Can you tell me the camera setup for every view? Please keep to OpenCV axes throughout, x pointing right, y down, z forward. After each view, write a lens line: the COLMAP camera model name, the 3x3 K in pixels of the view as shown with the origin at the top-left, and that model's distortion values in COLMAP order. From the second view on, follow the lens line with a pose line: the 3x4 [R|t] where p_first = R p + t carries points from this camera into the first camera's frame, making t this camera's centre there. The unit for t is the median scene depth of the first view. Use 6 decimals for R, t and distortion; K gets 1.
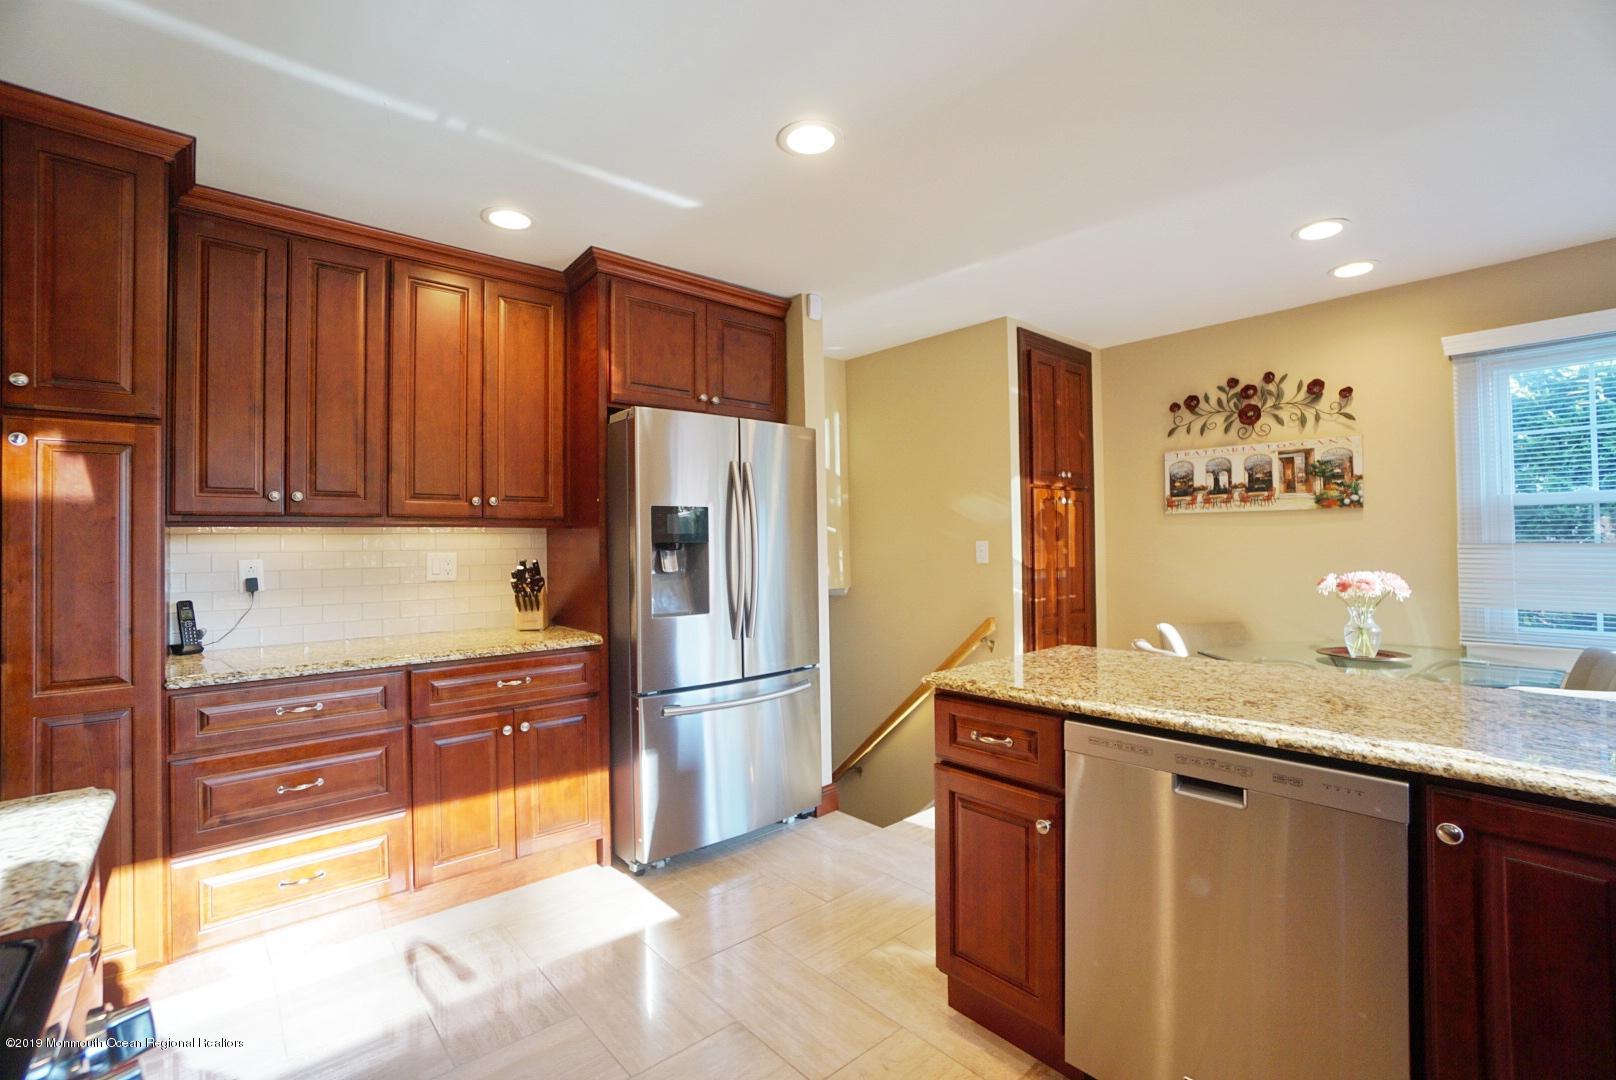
lens RADIAL K [[710.5, 0, 804.0], [0, 710.5, 536.8], [0, 0, 1]] dist [-0.062111, 0.021997]
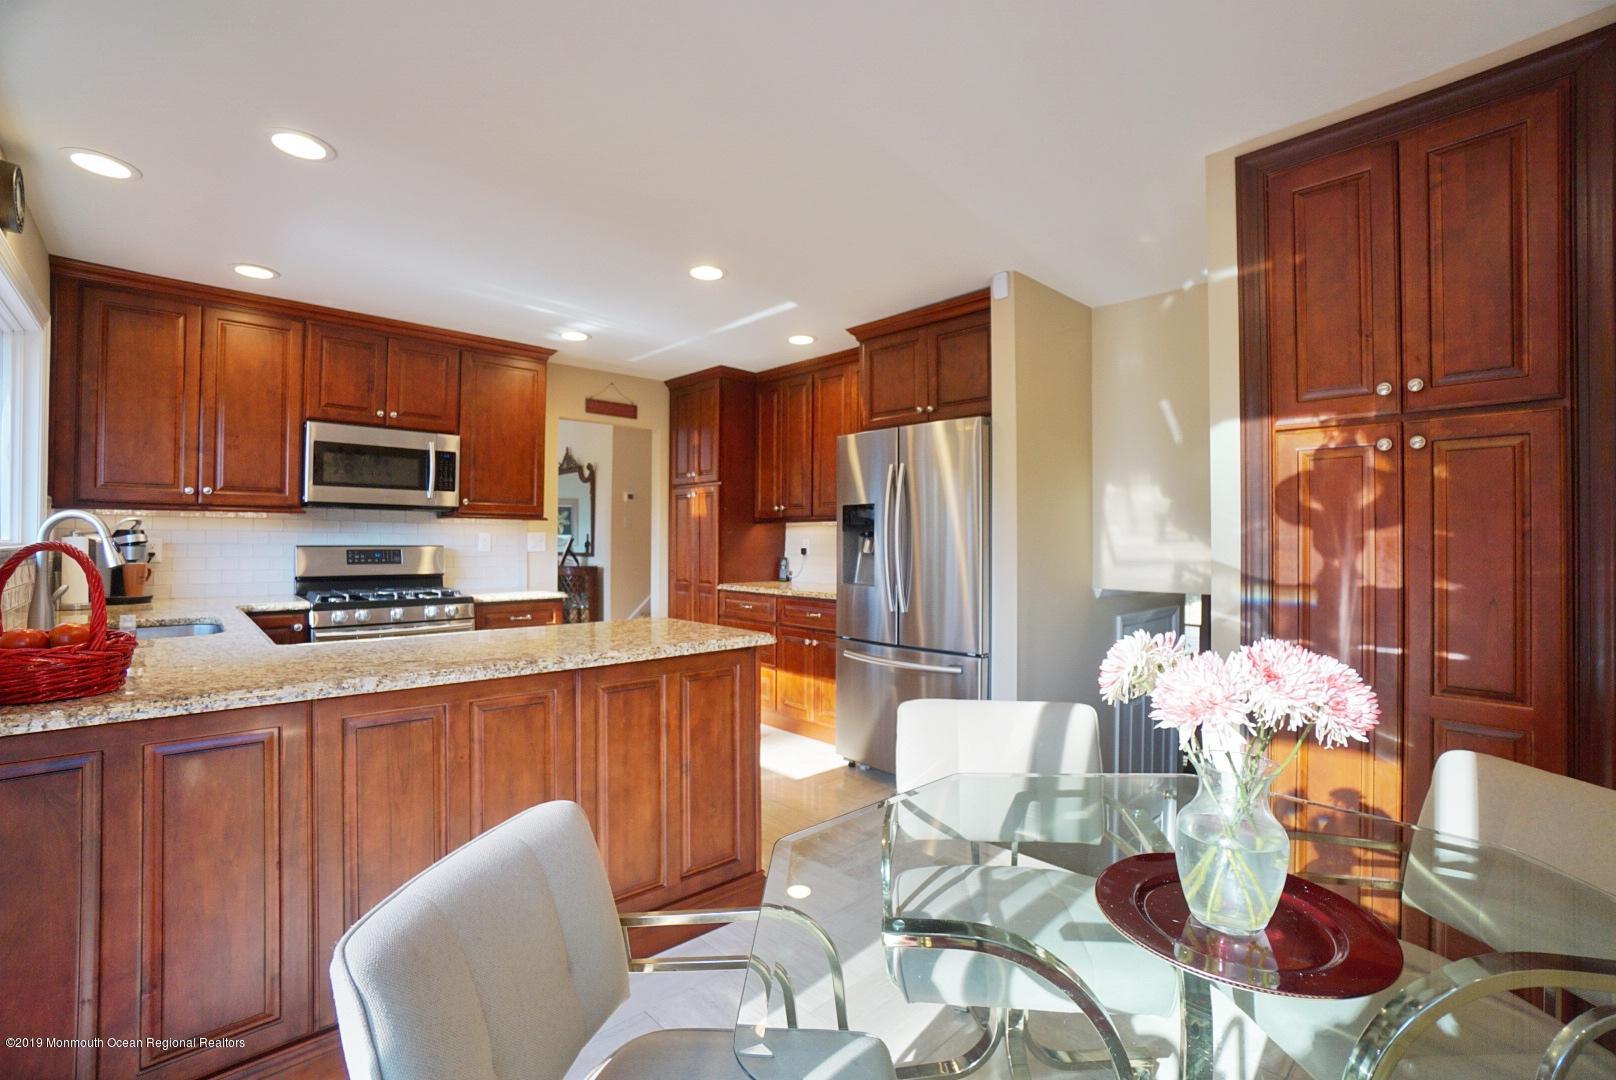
lens RADIAL K [[710.5, 0, 804.0], [0, 710.5, 536.8], [0, 0, 1]] dist [-0.062111, 0.021997]
pose [[0.037237, 0.015871, -0.999180, 1.196203], [0.016891, 0.999721, 0.016509, -0.005813], [0.999164, -0.017492, 0.036959, 0.866214]]
